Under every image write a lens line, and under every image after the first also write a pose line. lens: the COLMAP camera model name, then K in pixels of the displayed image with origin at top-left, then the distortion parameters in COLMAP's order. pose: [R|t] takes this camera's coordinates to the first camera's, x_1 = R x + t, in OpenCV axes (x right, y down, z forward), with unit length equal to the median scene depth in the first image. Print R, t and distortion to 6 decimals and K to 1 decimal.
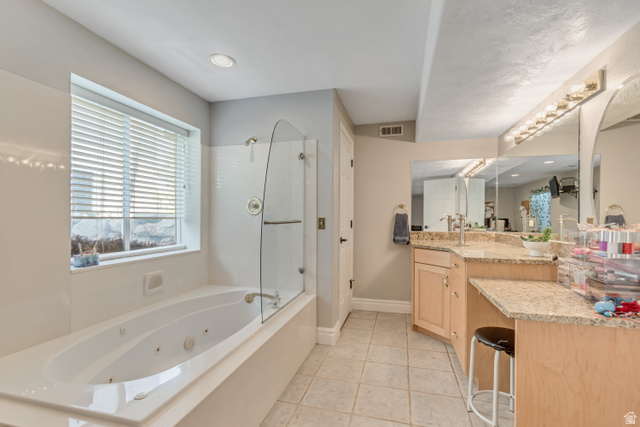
lens RADIAL K [[288.2, 0, 321.9], [0, 288.2, 217.3], [0, 0, 1]] dist [-0.001637, 0.000080]
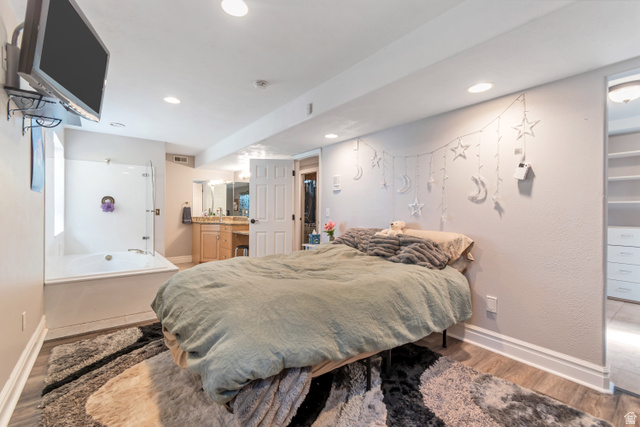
lens RADIAL K [[288.2, 0, 320.1], [0, 288.2, 211.8], [0, 0, 1]] dist [-0.001637, 0.000080]
pose [[0.602636, -0.006411, 0.797990, -0.655839], [0.001277, 0.999974, 0.007069, 0.006037], [-0.798015, -0.003241, 0.602629, -0.740553]]
